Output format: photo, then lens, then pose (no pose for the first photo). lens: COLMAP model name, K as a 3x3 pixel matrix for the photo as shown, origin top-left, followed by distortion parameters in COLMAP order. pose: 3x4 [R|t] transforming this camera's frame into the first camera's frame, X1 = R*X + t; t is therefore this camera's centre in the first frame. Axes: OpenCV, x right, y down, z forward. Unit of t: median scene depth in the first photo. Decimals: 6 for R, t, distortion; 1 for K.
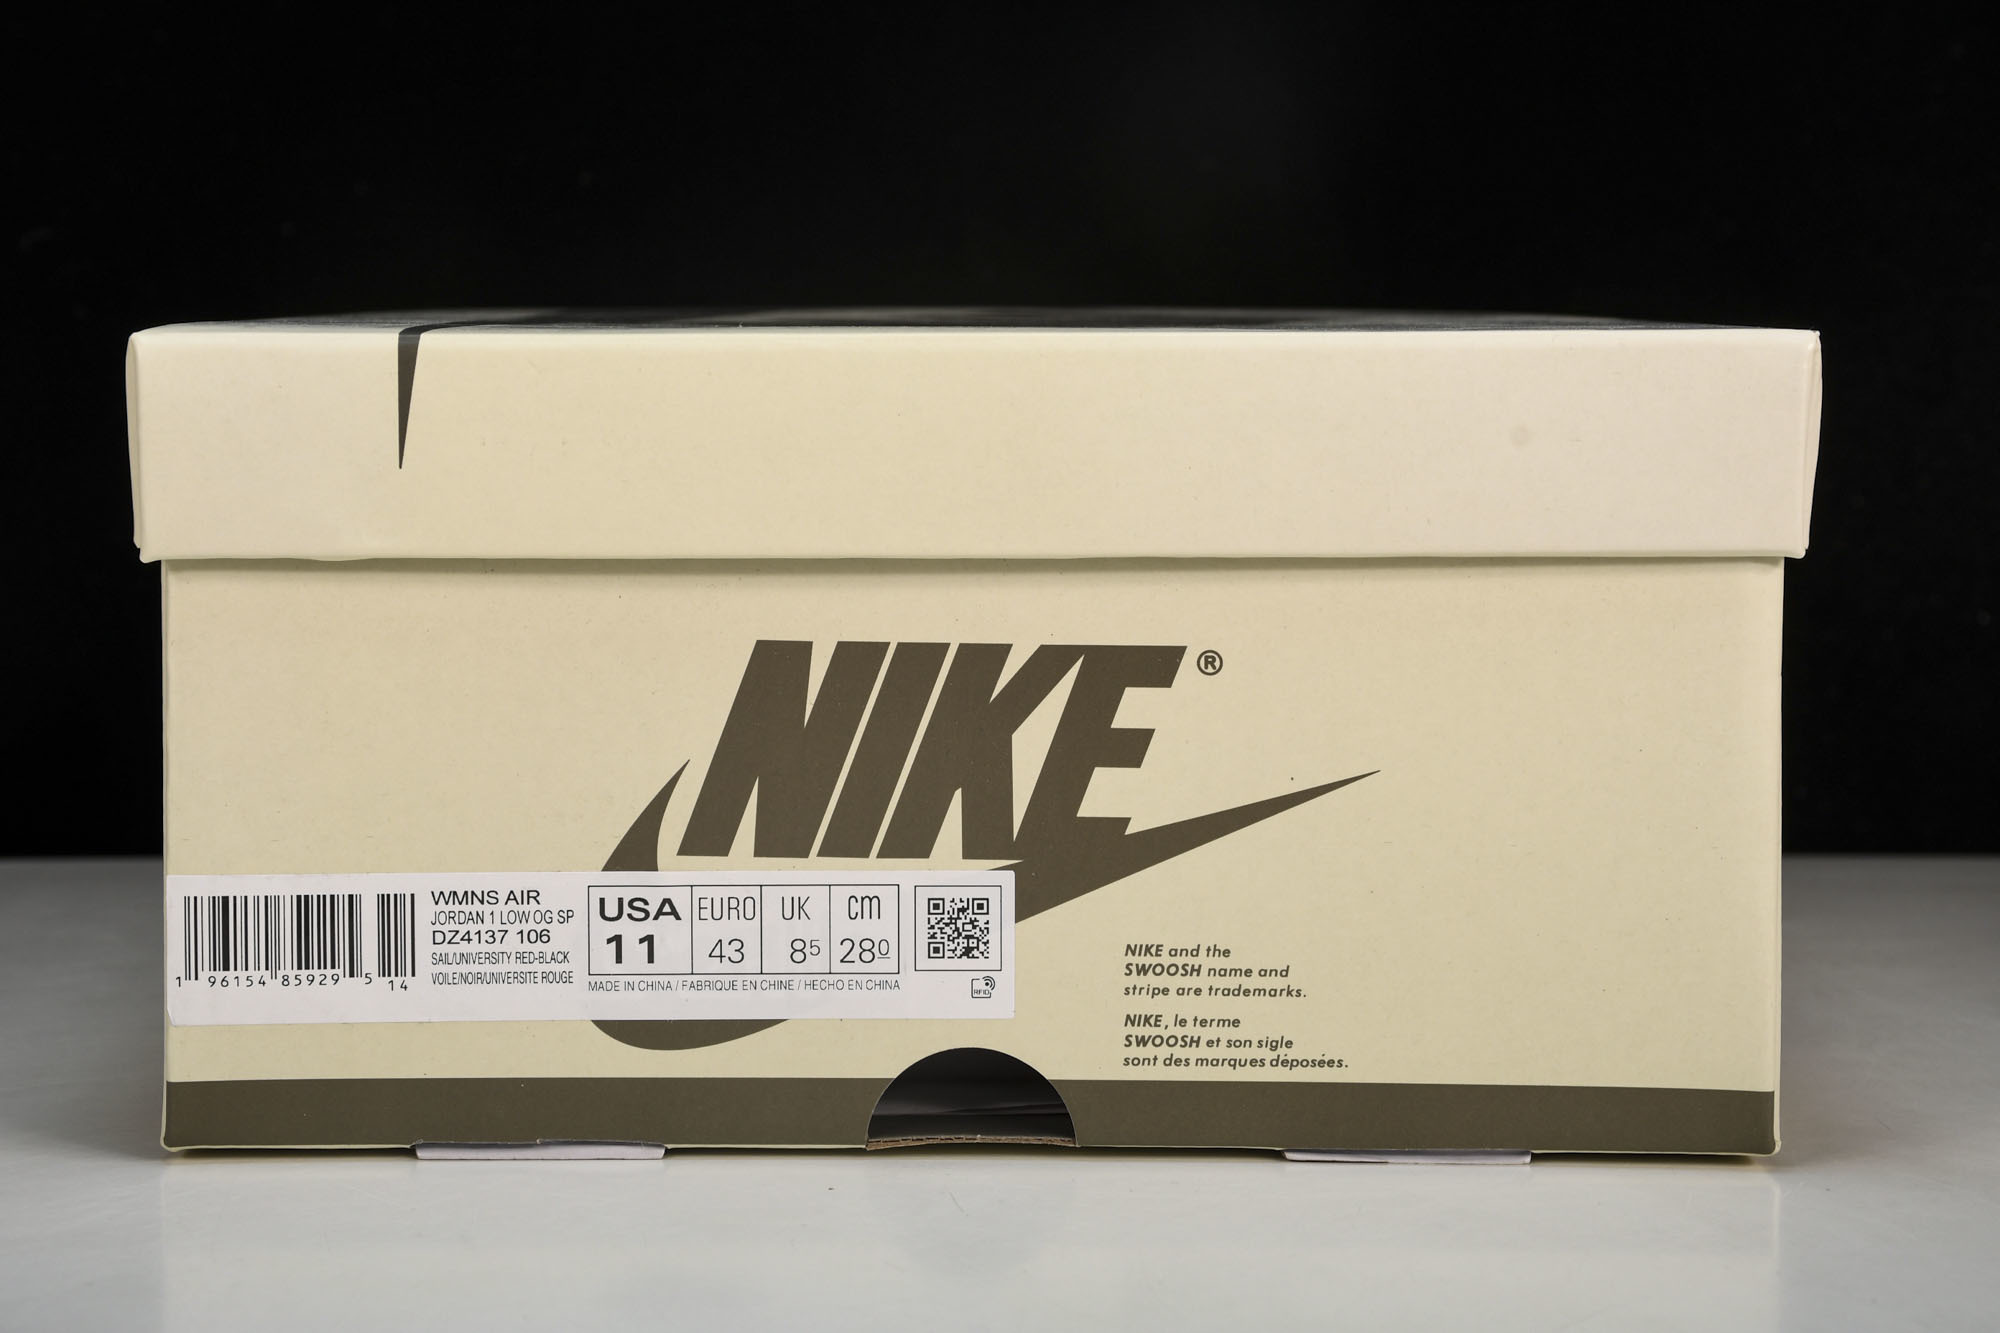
lens RADIAL K [[4525.8, 0, 1003.1], [0, 4525.8, 678.9], [0, 0, 1]] dist [0.282544, 0.000000]
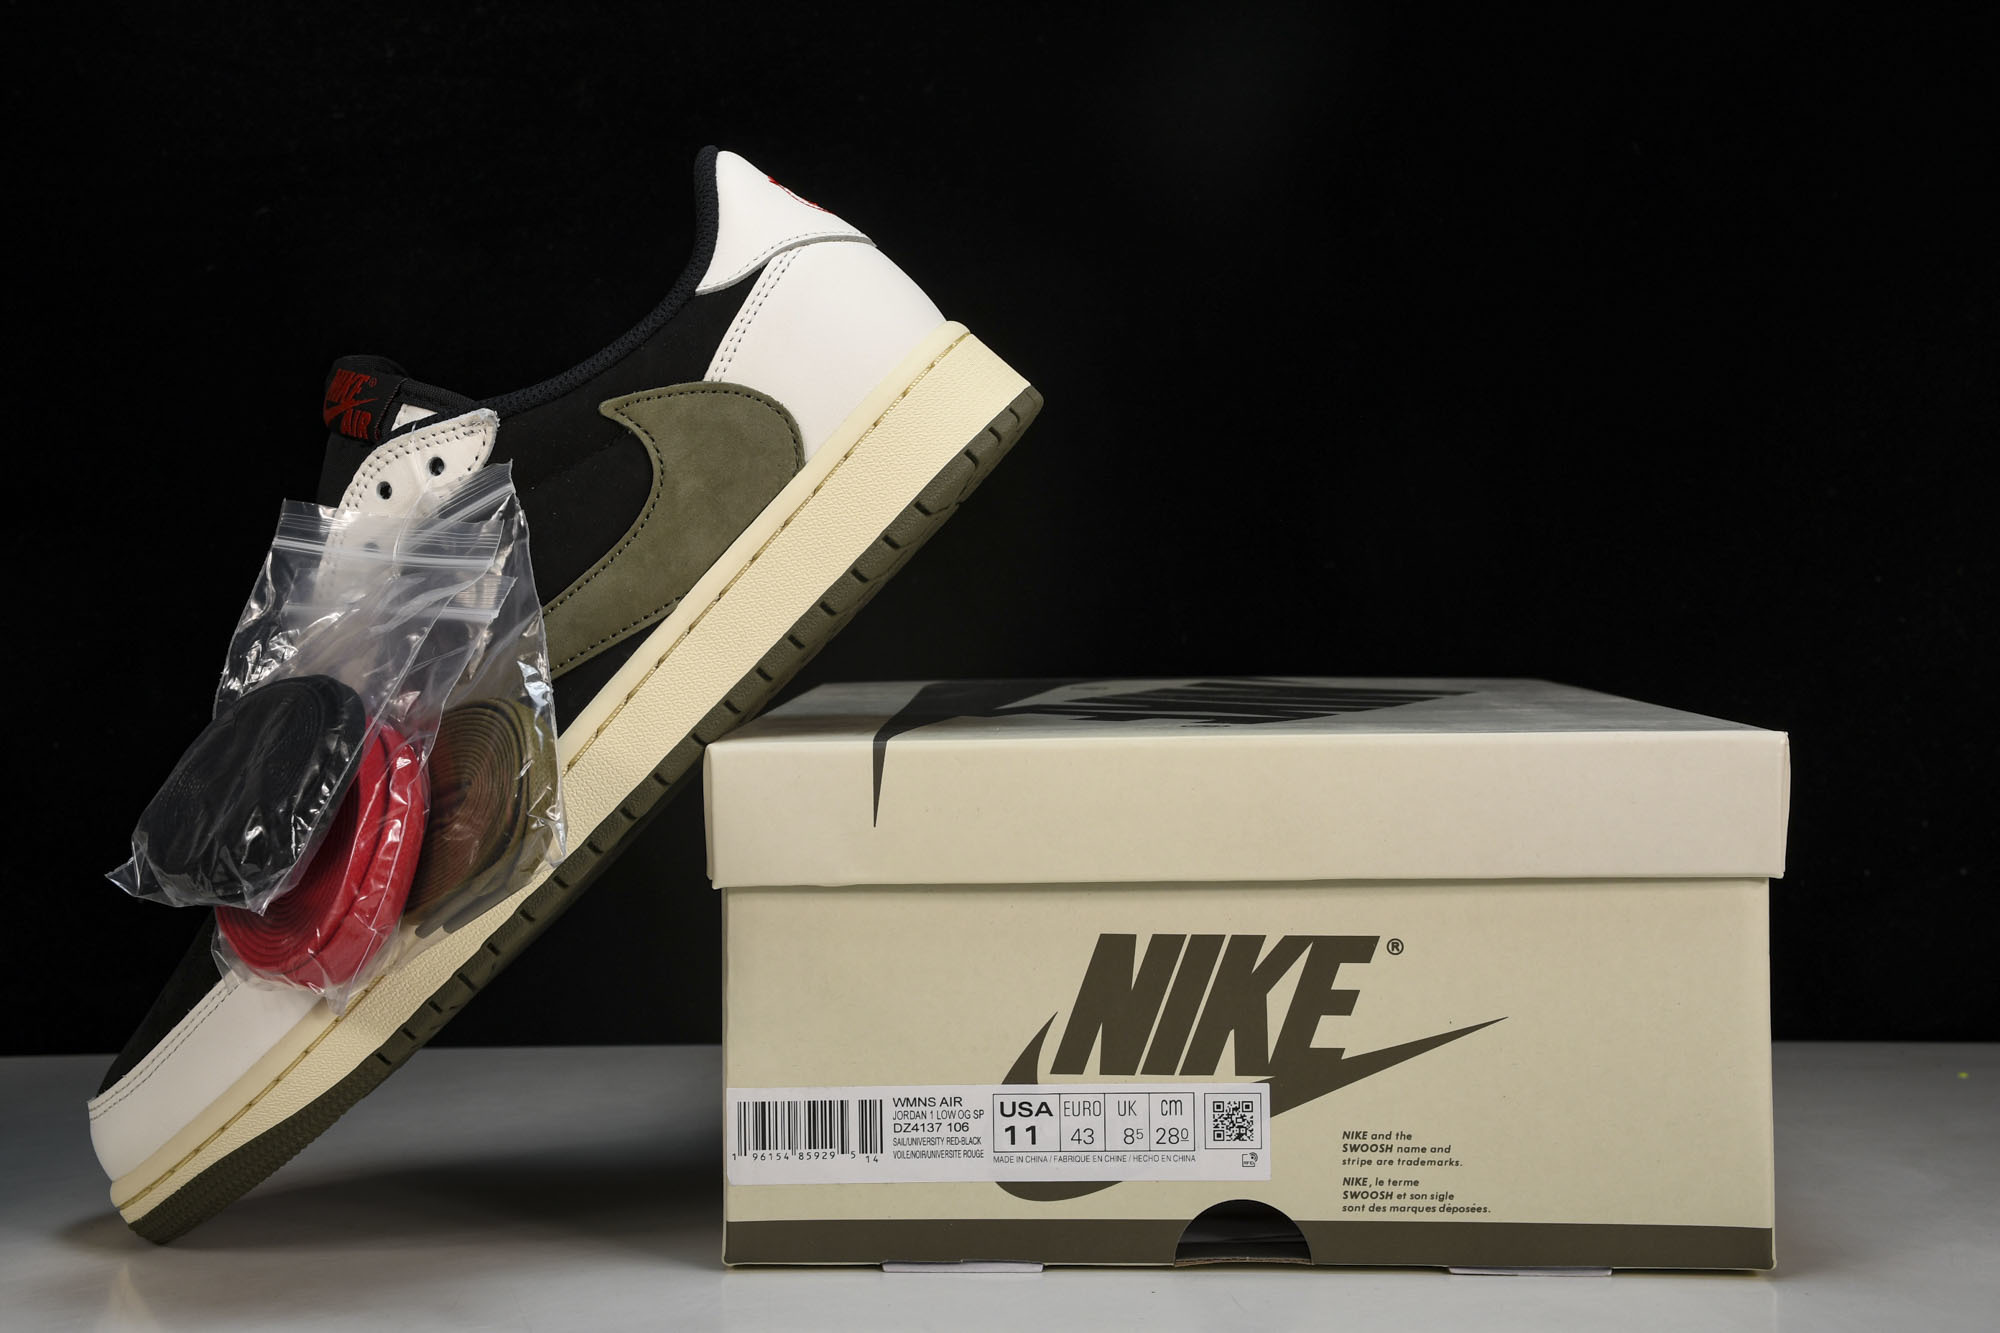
lens RADIAL K [[3295.7, 0, 1022.5], [0, 3295.7, 701.9], [0, 0, 1]] dist [0.086899, 0.000000]
pose [[0.998608, -0.011070, -0.051576, -0.021932], [0.007780, 0.997947, -0.063567, -0.016246], [0.052173, 0.063077, 0.996644, -0.128535]]
